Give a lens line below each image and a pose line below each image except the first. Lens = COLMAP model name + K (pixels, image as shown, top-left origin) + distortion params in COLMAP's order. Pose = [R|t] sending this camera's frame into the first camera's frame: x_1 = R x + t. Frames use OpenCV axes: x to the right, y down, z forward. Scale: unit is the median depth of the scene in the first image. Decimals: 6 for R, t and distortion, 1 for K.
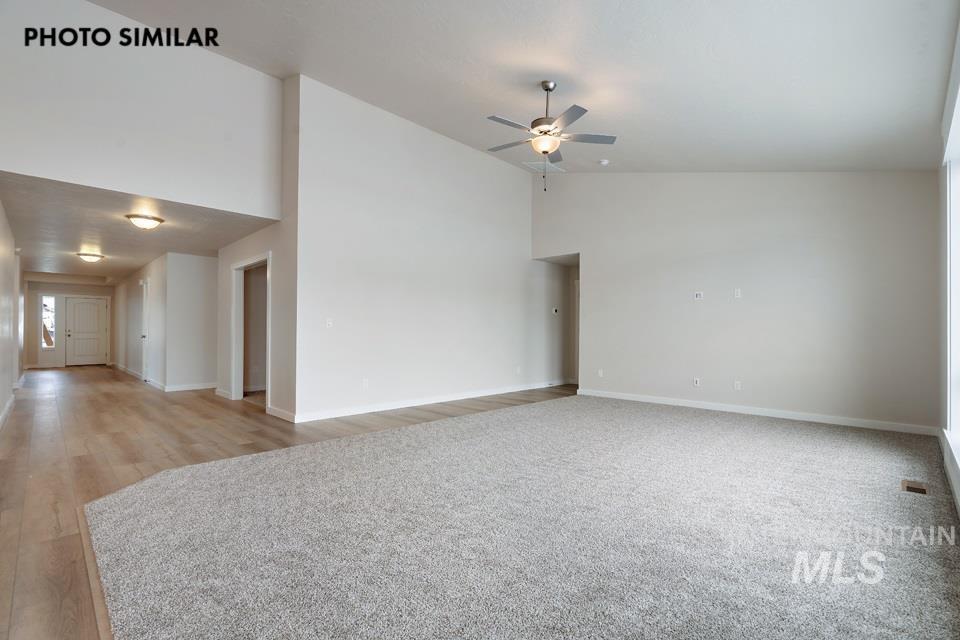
lens RADIAL K [[435.1, 0, 479.2], [0, 435.1, 326.0], [0, 0, 1]] dist [-0.001517, -0.000095]
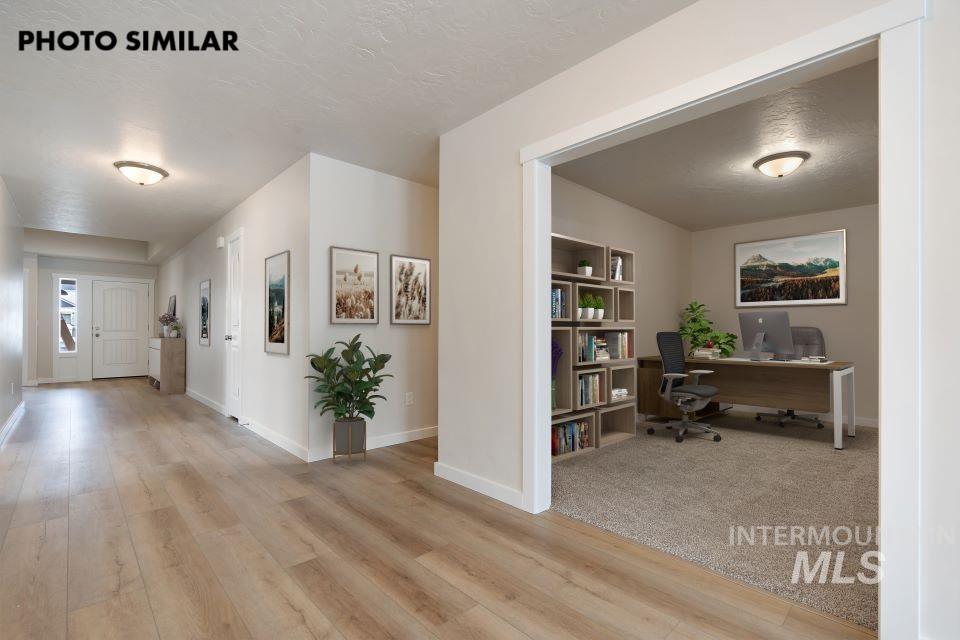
lens RADIAL K [[434.0, 0, 476.9], [0, 434.0, 324.0], [0, 0, 1]] dist [-0.002275, 0.000315]
pose [[0.999383, -0.001661, -0.035097, -0.397874], [0.001645, 0.999999, -0.000476, 0.006866], [0.035098, 0.000418, 0.999384, 0.418239]]
